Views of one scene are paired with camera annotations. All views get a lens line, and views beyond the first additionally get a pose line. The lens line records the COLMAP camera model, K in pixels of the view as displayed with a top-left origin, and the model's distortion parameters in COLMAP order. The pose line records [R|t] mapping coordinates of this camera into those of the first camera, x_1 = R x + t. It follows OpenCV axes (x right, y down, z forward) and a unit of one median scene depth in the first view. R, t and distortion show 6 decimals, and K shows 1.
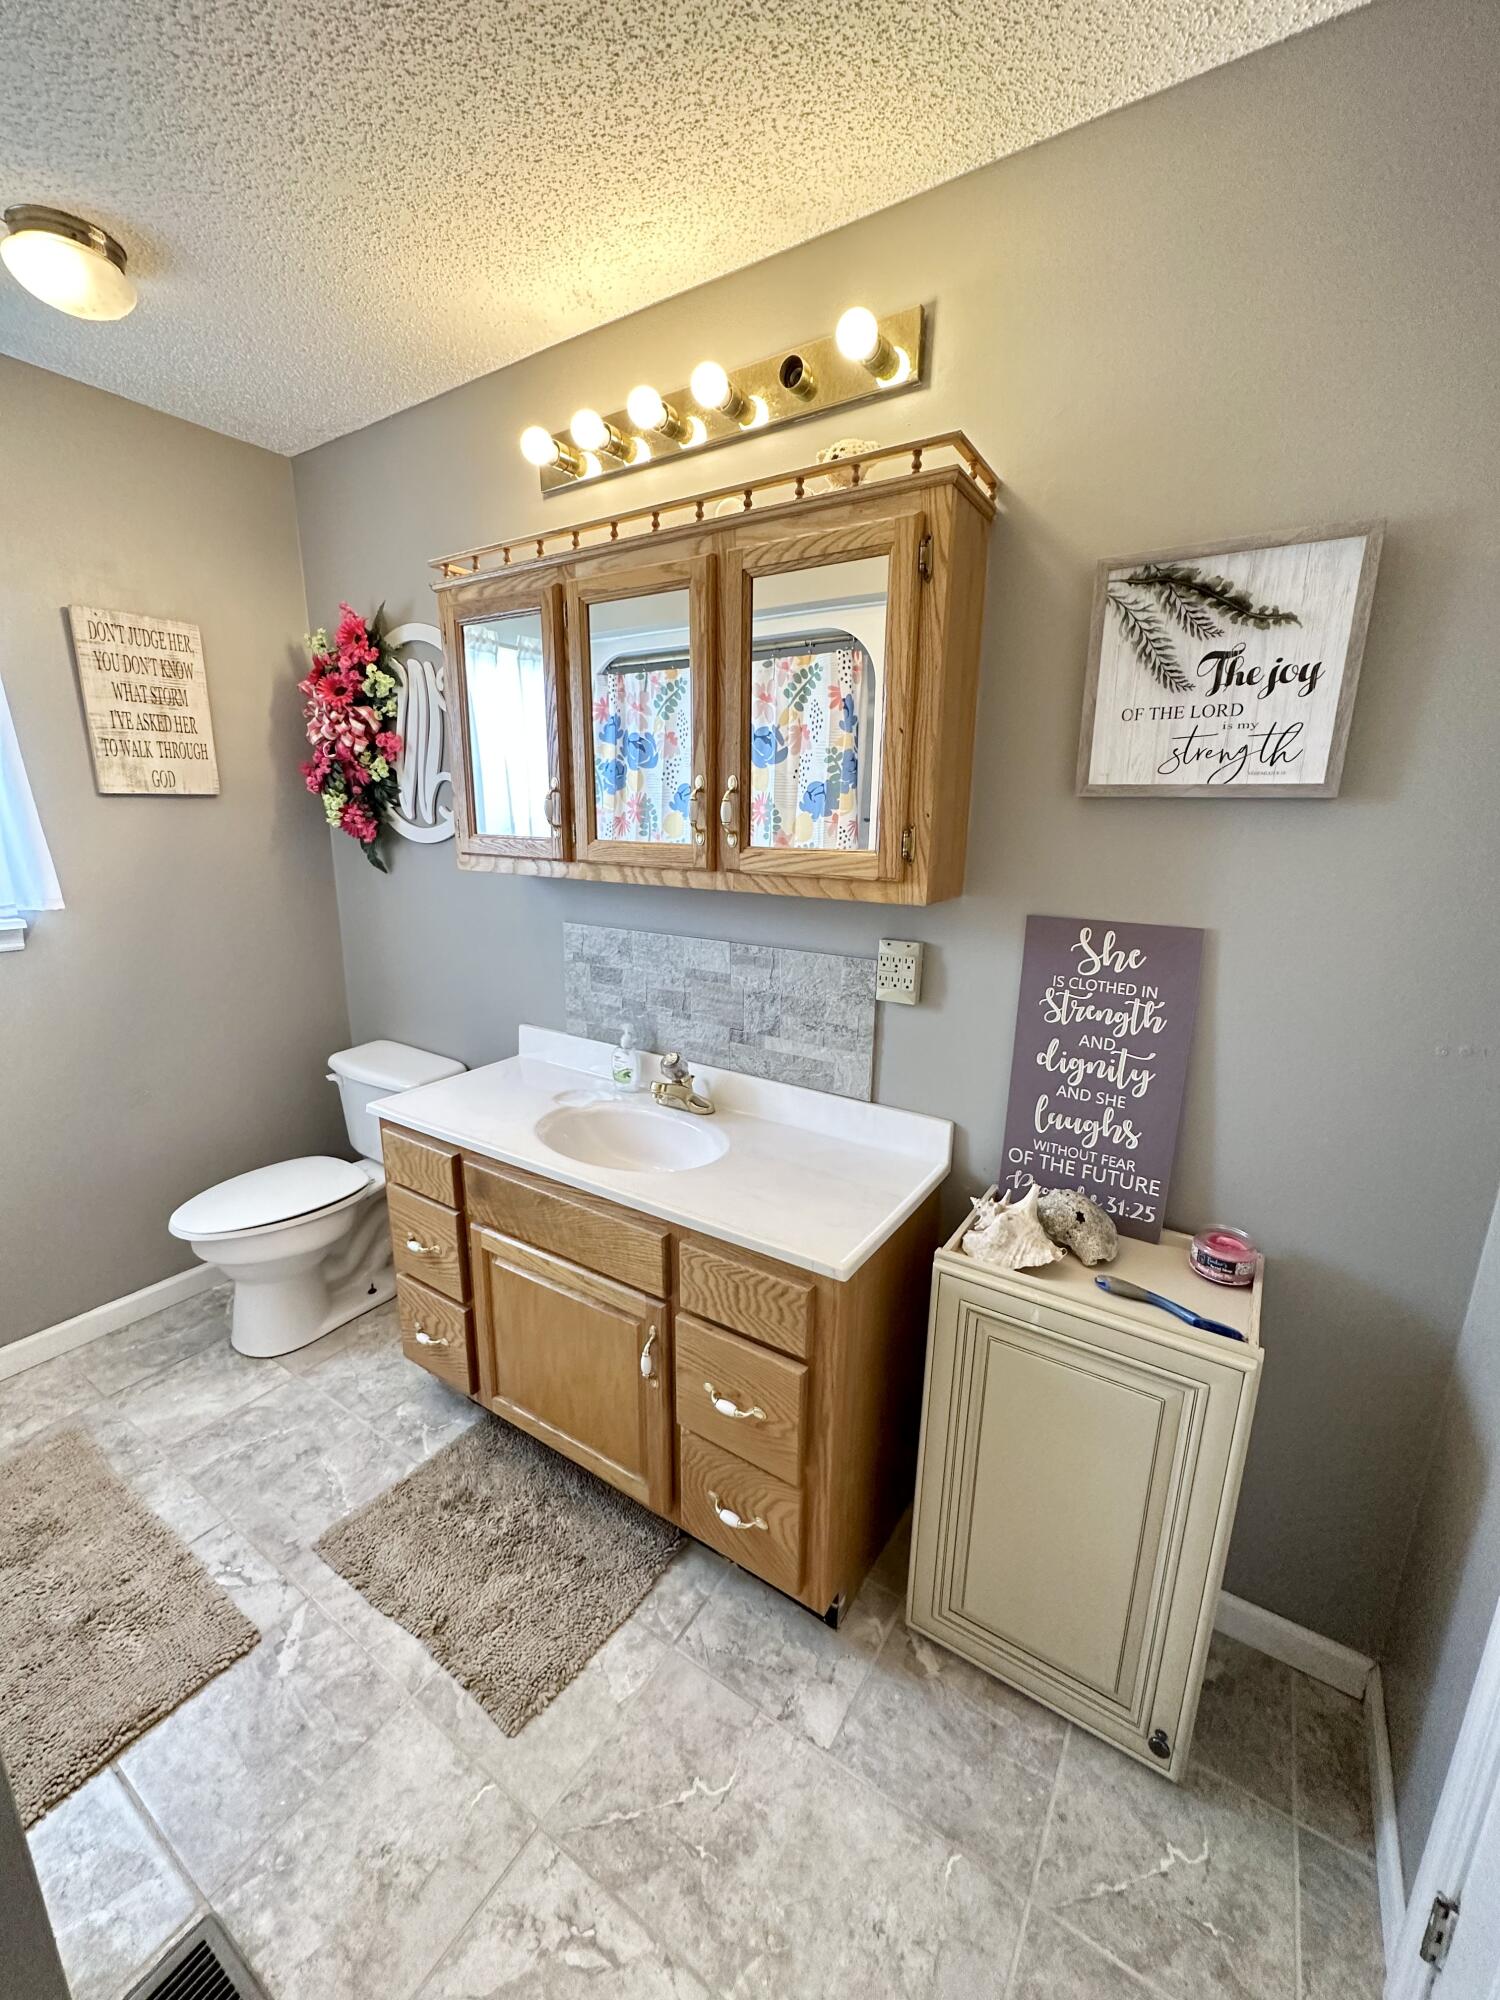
lens RADIAL K [[797.0, 0, 745.3], [0, 797.0, 1000.5], [0, 0, 1]] dist [-0.002461, 0.000408]
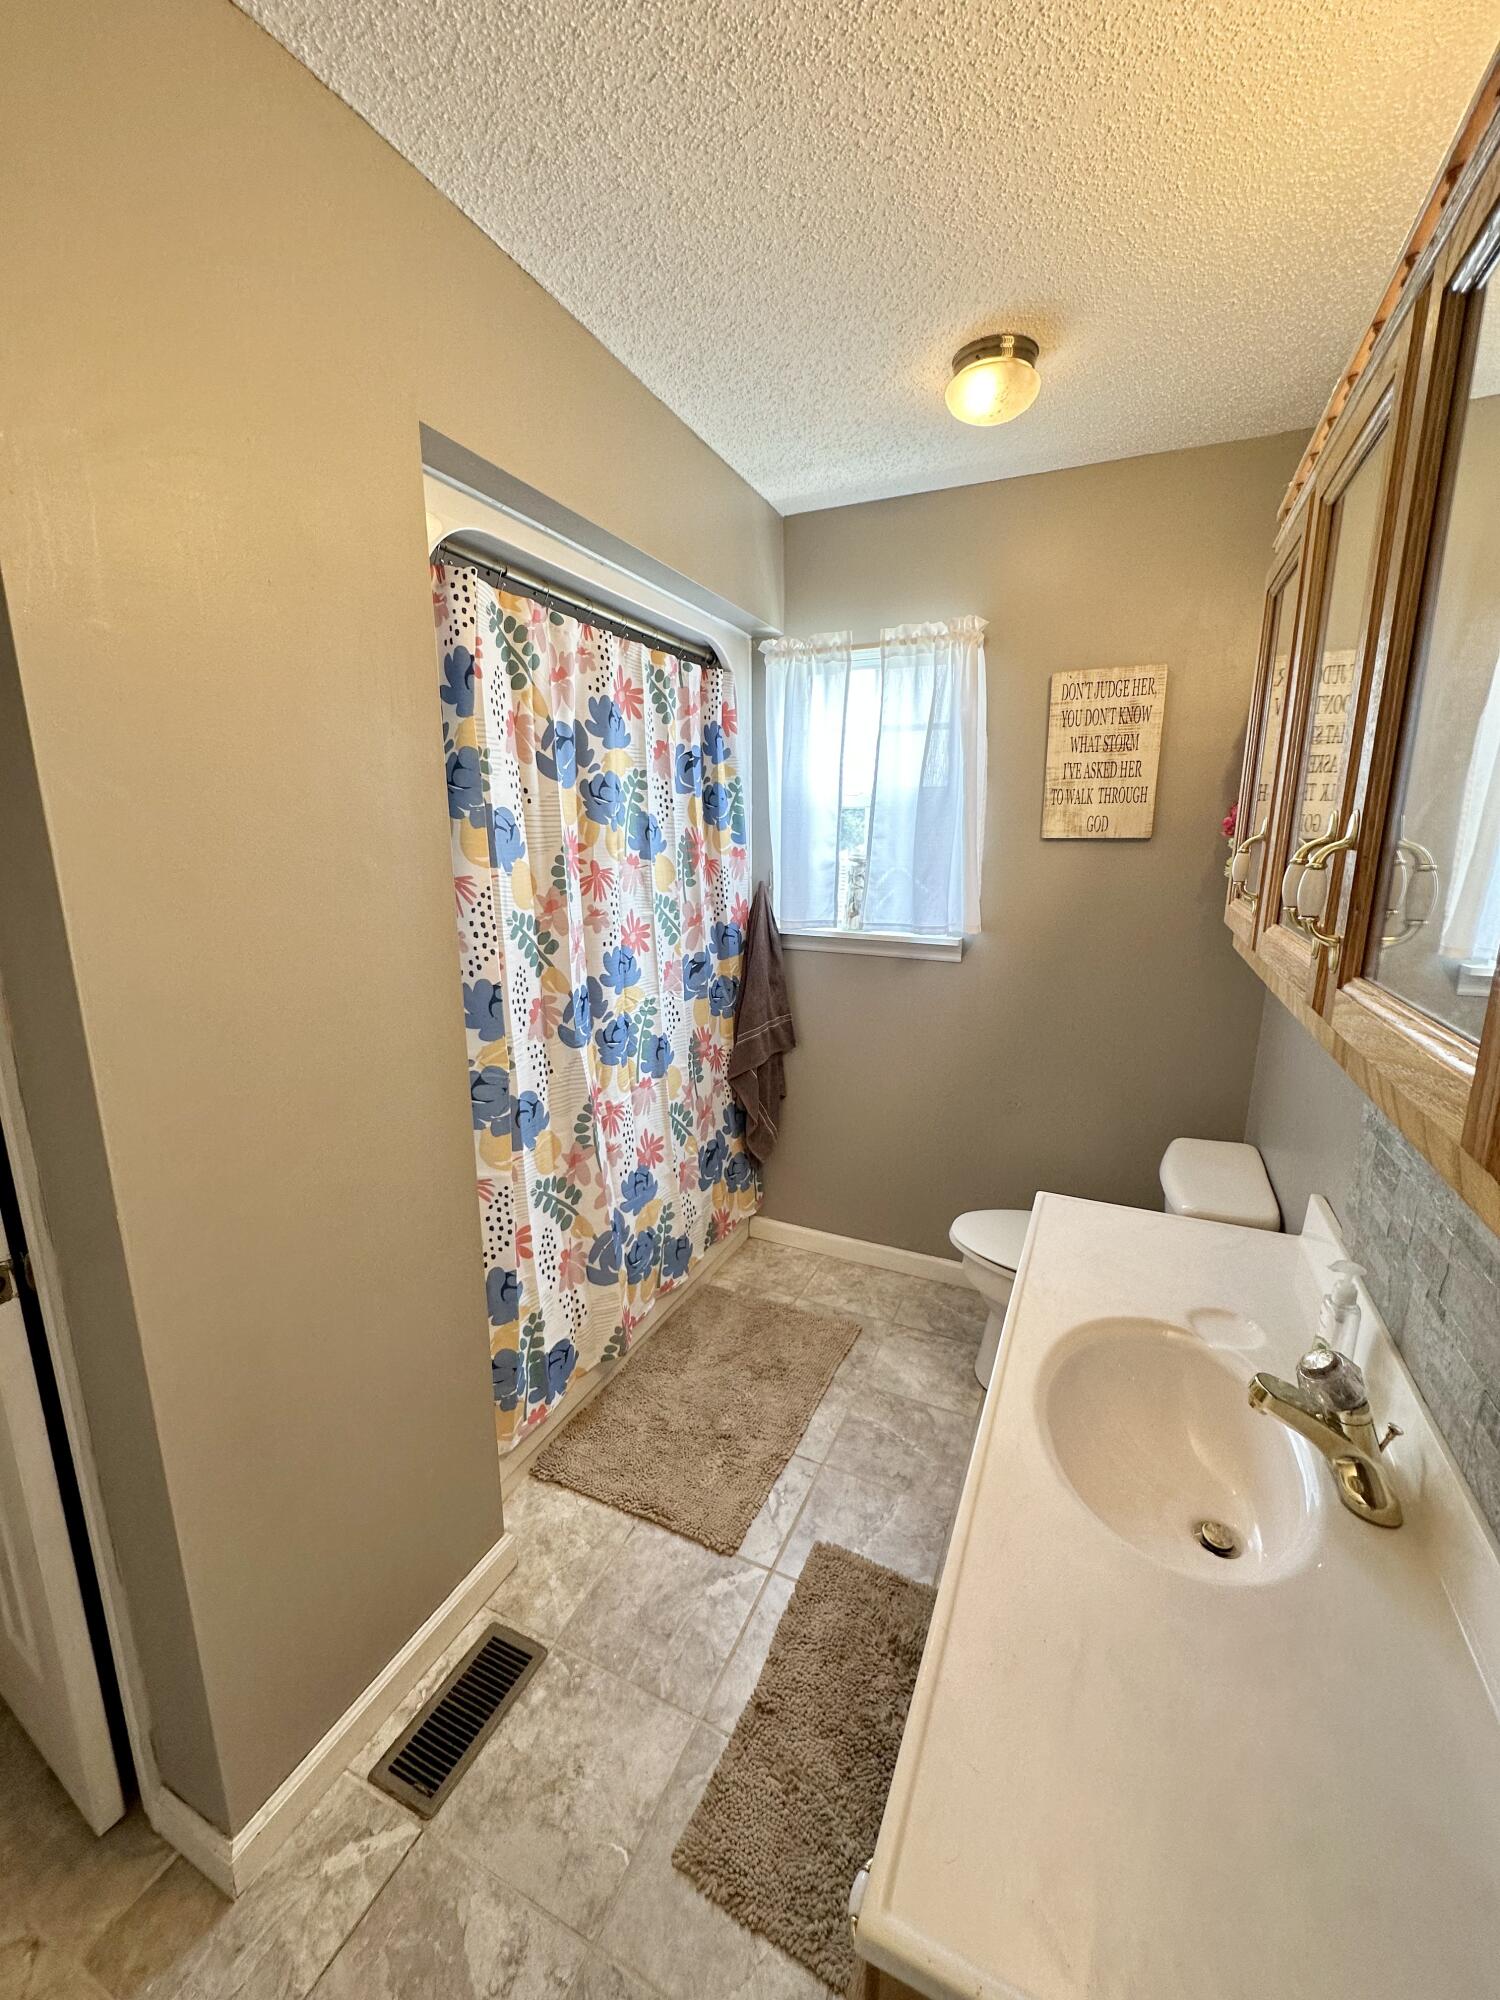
lens RADIAL K [[797.0, 0, 748.8], [0, 797.0, 998.9], [0, 0, 1]] dist [-0.002461, 0.000408]
pose [[0.149144, 0.193028, -0.969792, 0.263971], [-0.234202, 0.959750, 0.155012, -0.122555], [0.960680, 0.204008, 0.188349, 0.446922]]
